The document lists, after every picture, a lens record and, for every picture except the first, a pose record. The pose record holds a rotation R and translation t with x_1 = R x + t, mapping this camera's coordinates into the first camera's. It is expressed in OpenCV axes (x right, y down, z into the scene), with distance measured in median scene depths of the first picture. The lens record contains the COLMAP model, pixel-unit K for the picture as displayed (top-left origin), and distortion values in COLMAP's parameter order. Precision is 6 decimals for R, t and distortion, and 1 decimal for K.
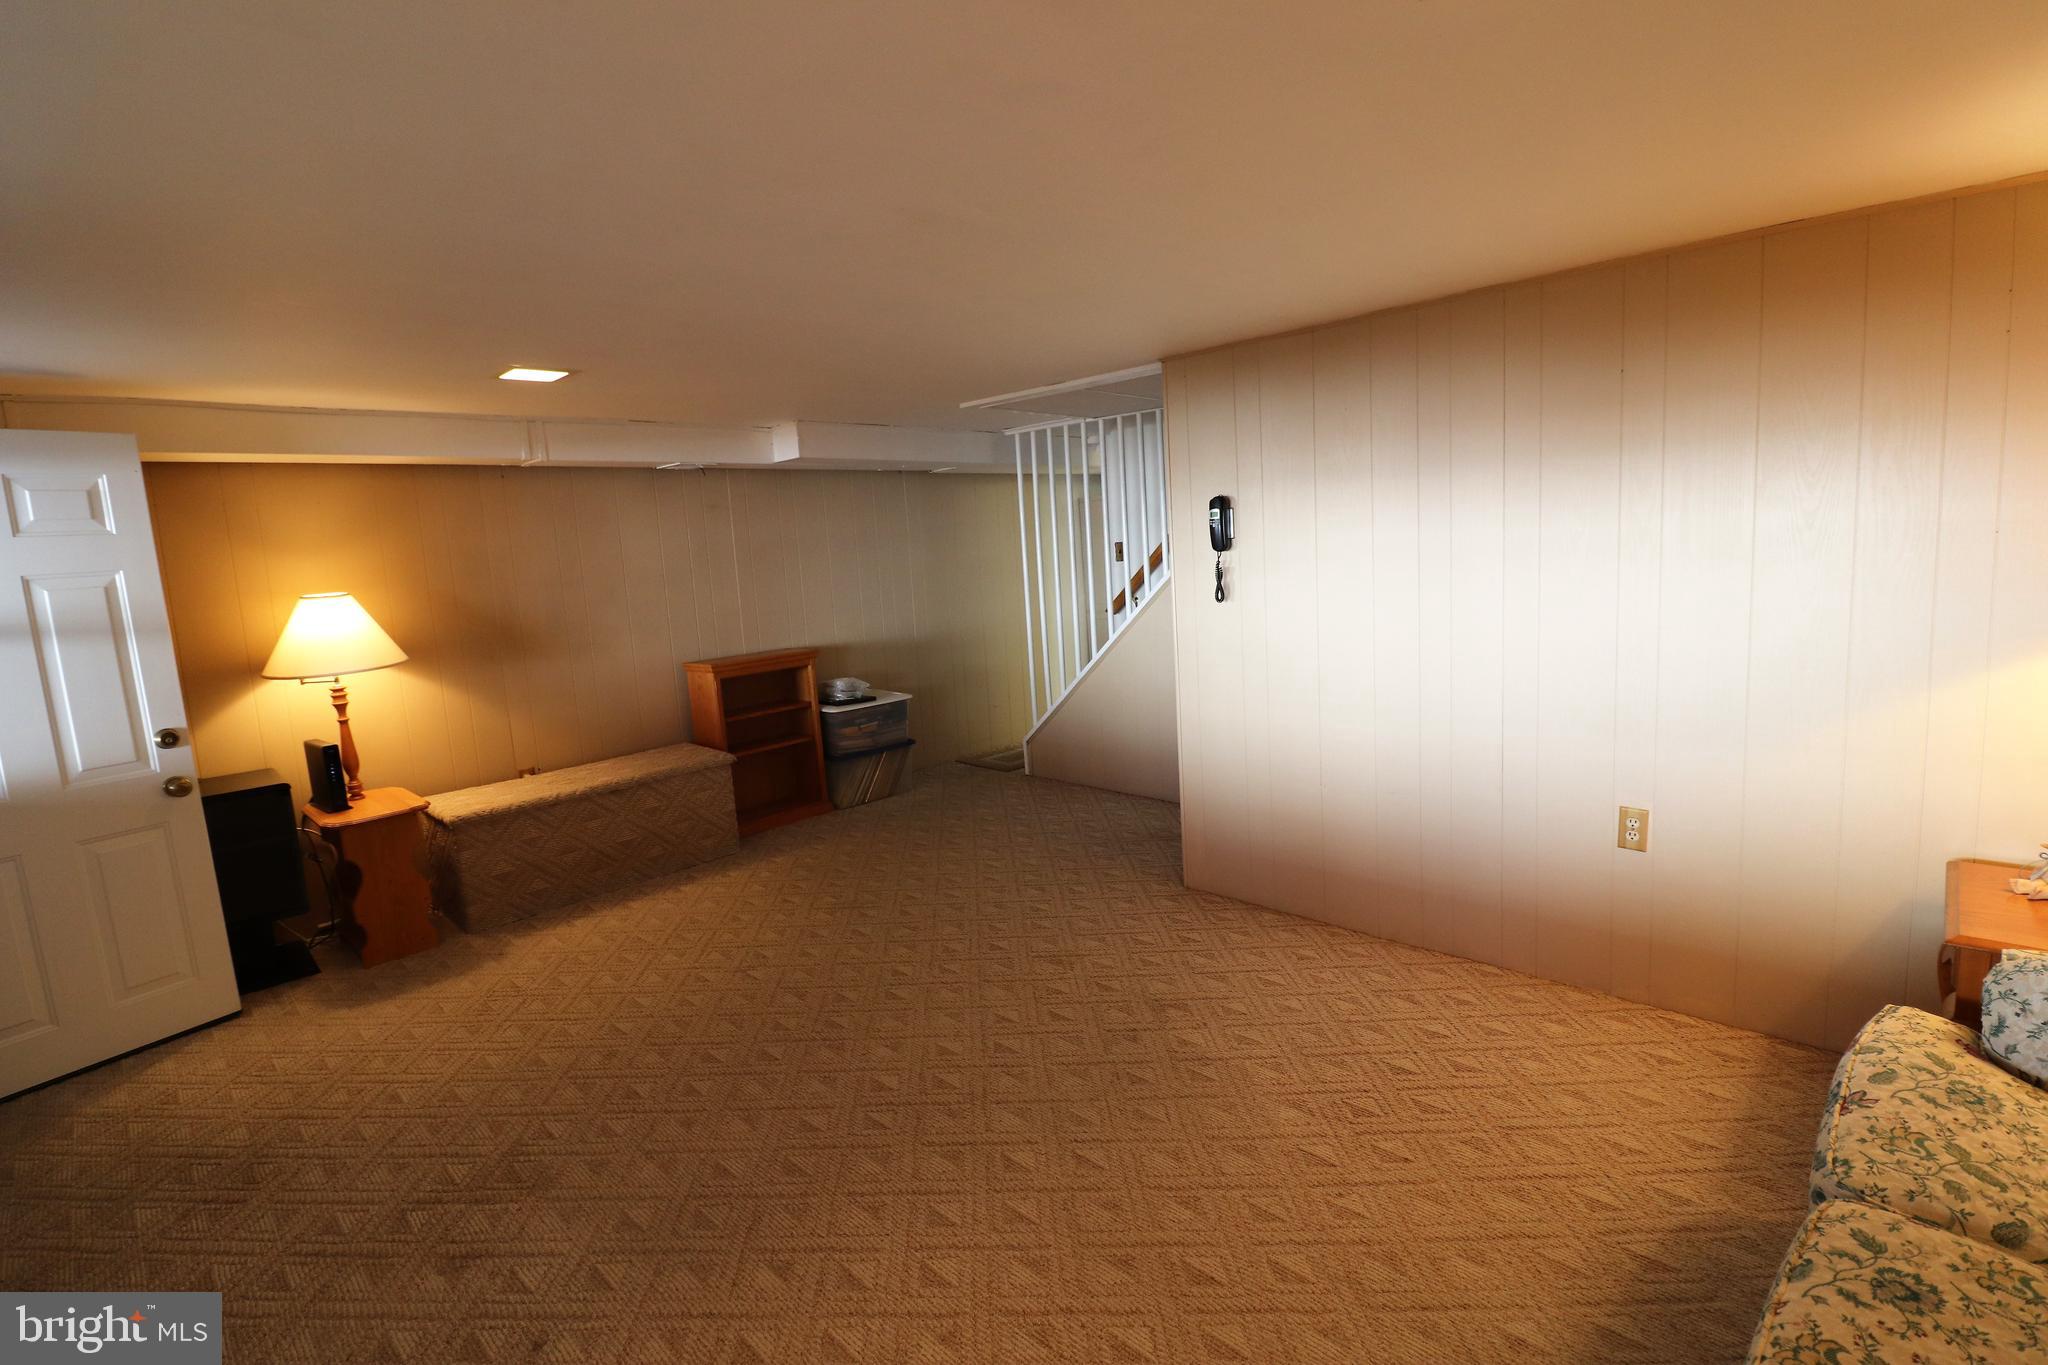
lens RADIAL K [[940.4, 0, 1029.6], [0, 940.4, 667.3], [0, 0, 1]] dist [-0.002799, -0.011455]
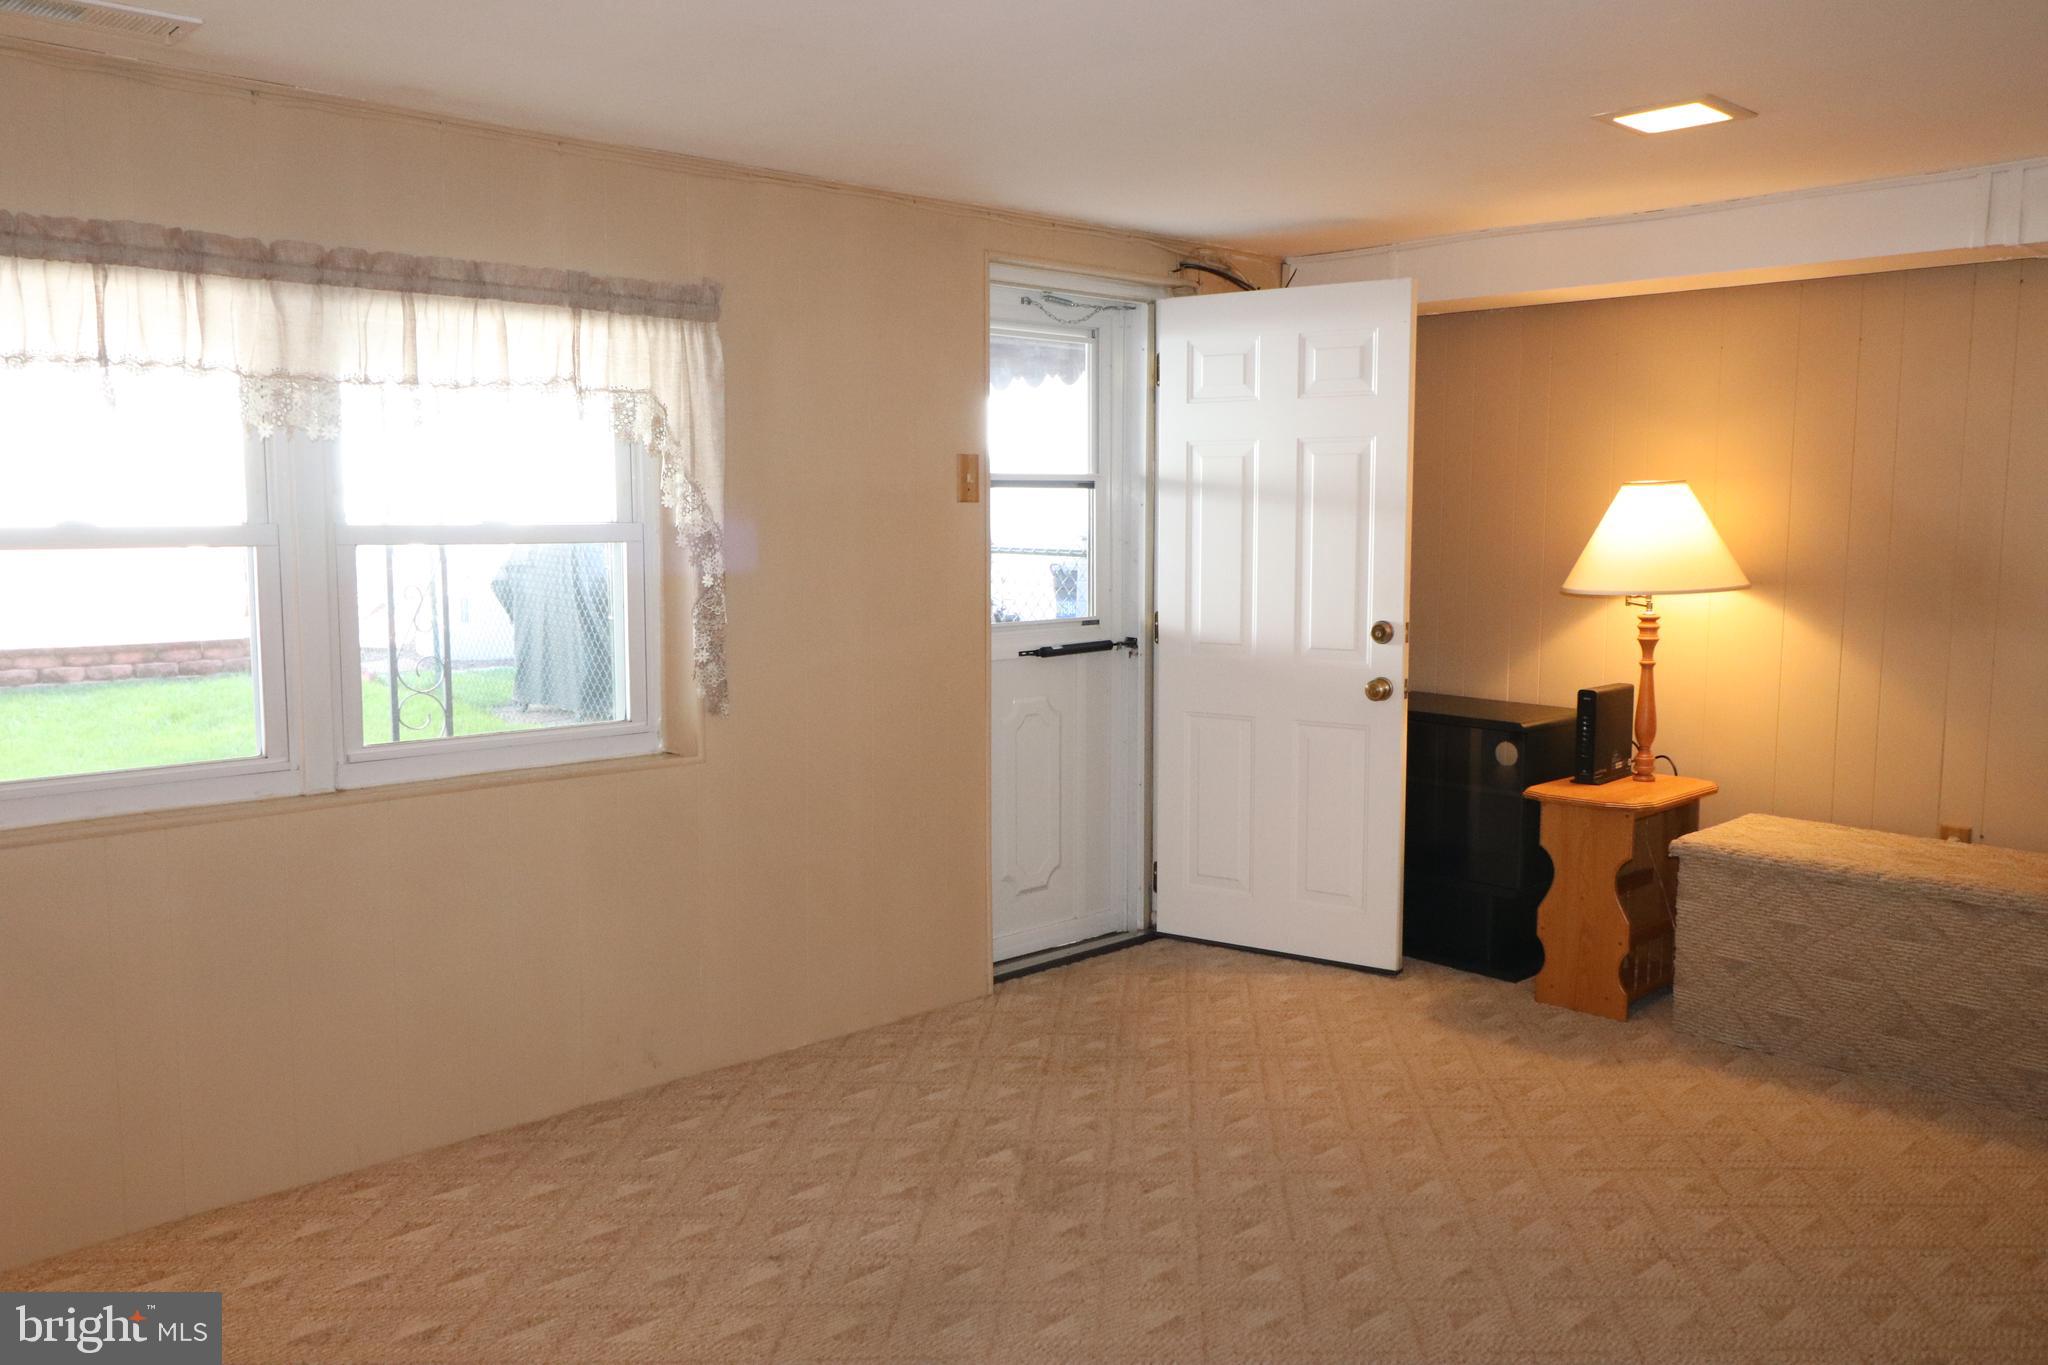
lens RADIAL K [[1600.3, 0, 1015.9], [0, 1600.3, 674.5], [0, 0, 1]] dist [0.011586, -0.005384]
pose [[-0.041400, 0.162450, -0.985848, 0.502878], [-0.133866, 0.976896, 0.166597, -0.078029], [0.990134, 0.138869, -0.018697, 0.620454]]
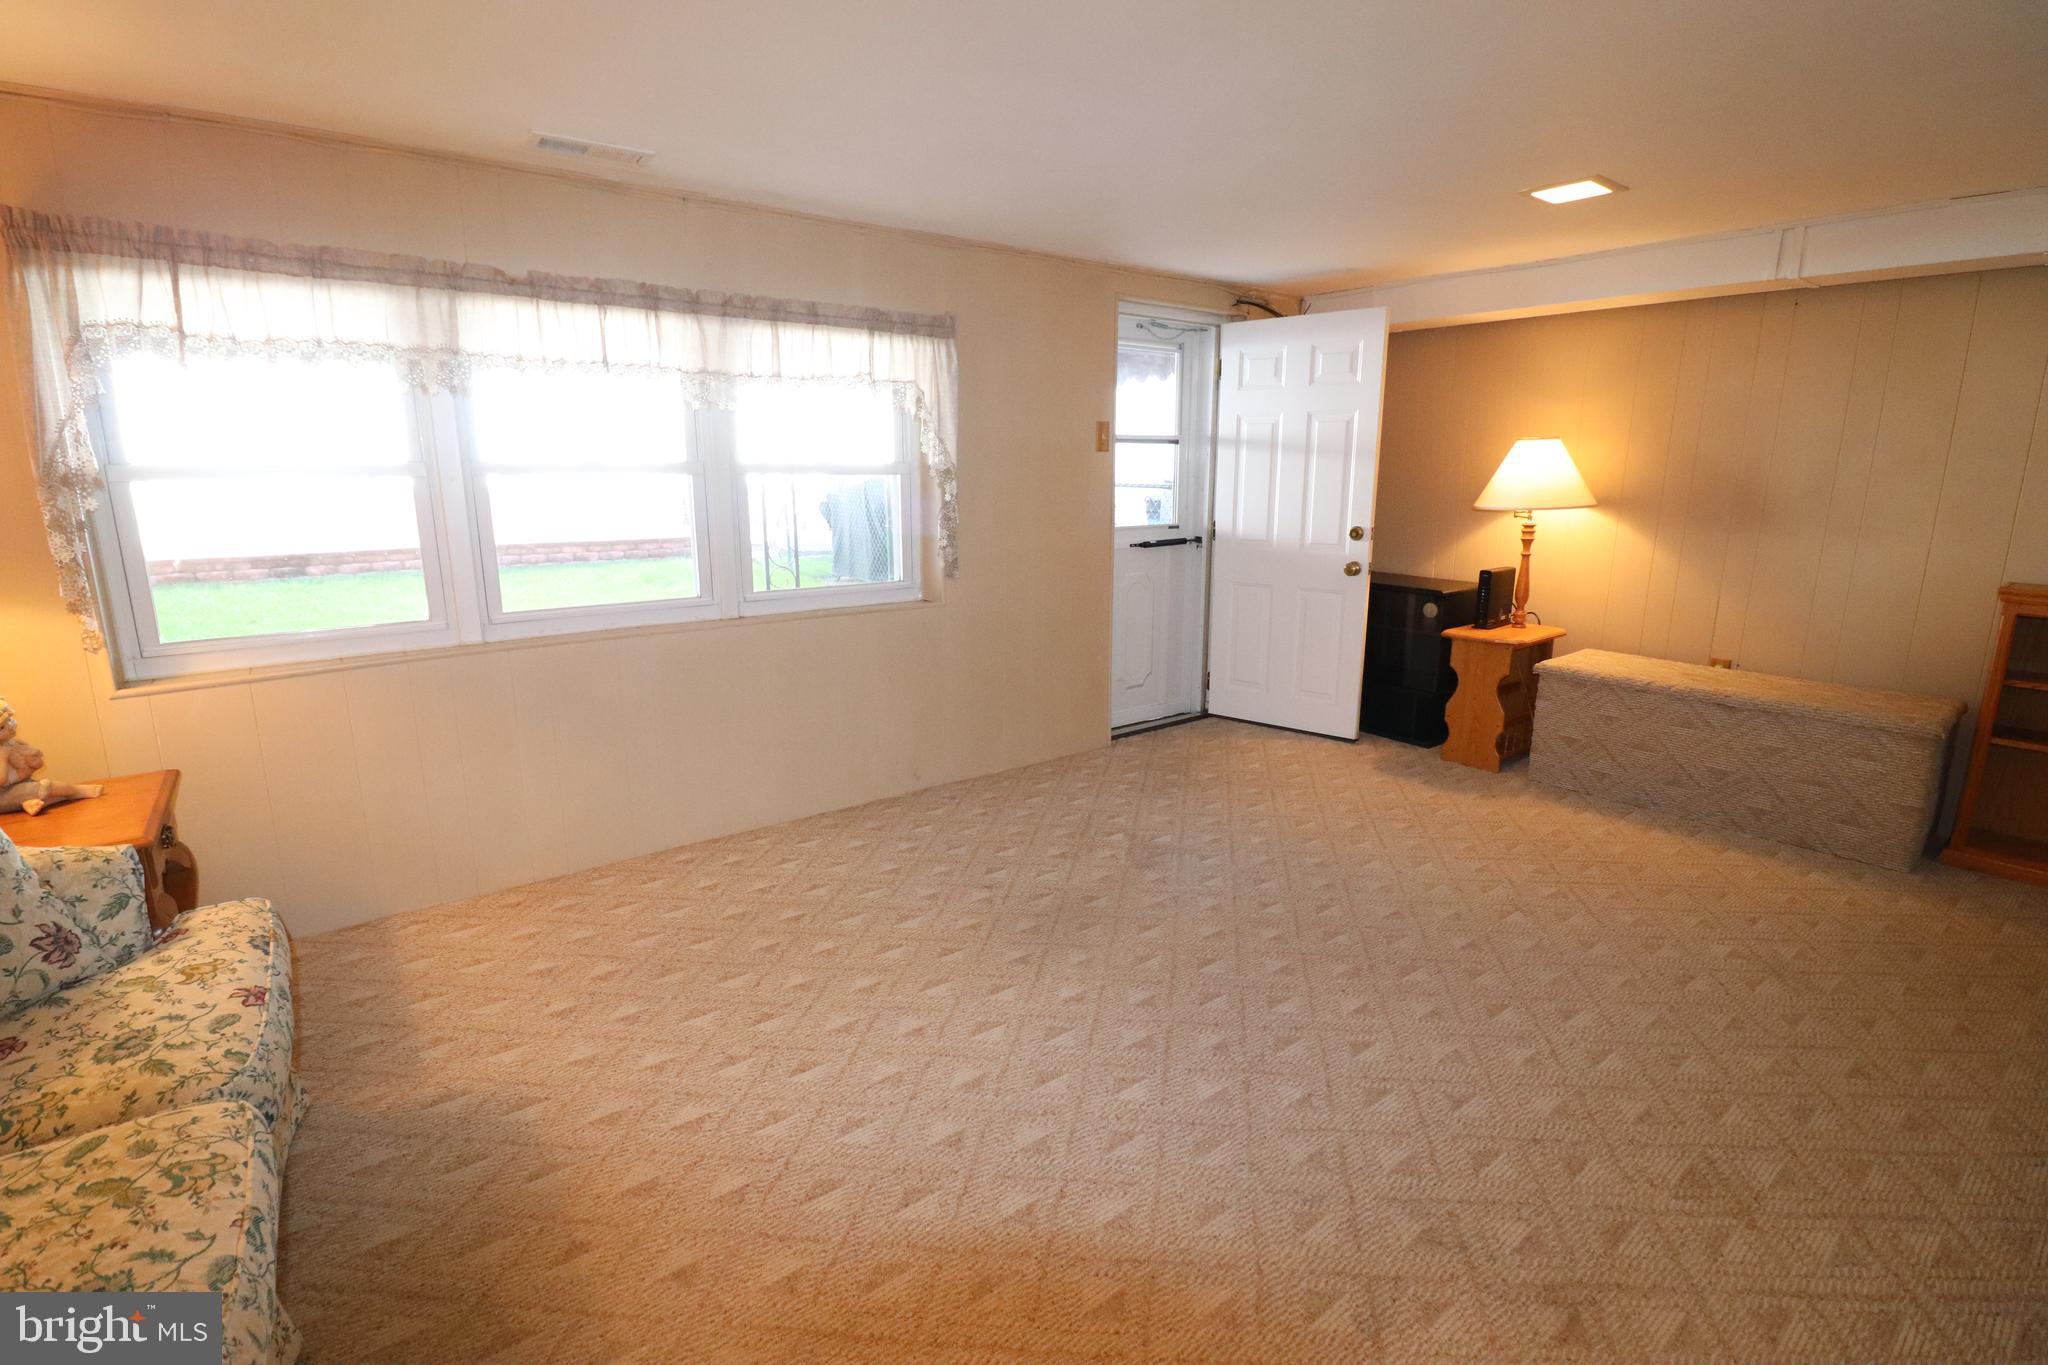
lens RADIAL K [[940.4, 0, 1020.9], [0, 940.4, 667.4], [0, 0, 1]] dist [-0.002799, -0.011455]
pose [[-0.145592, 0.265541, -0.953043, 0.493162], [-0.125595, 0.950553, 0.284034, -0.062495], [0.981340, 0.161050, -0.105042, 0.610542]]
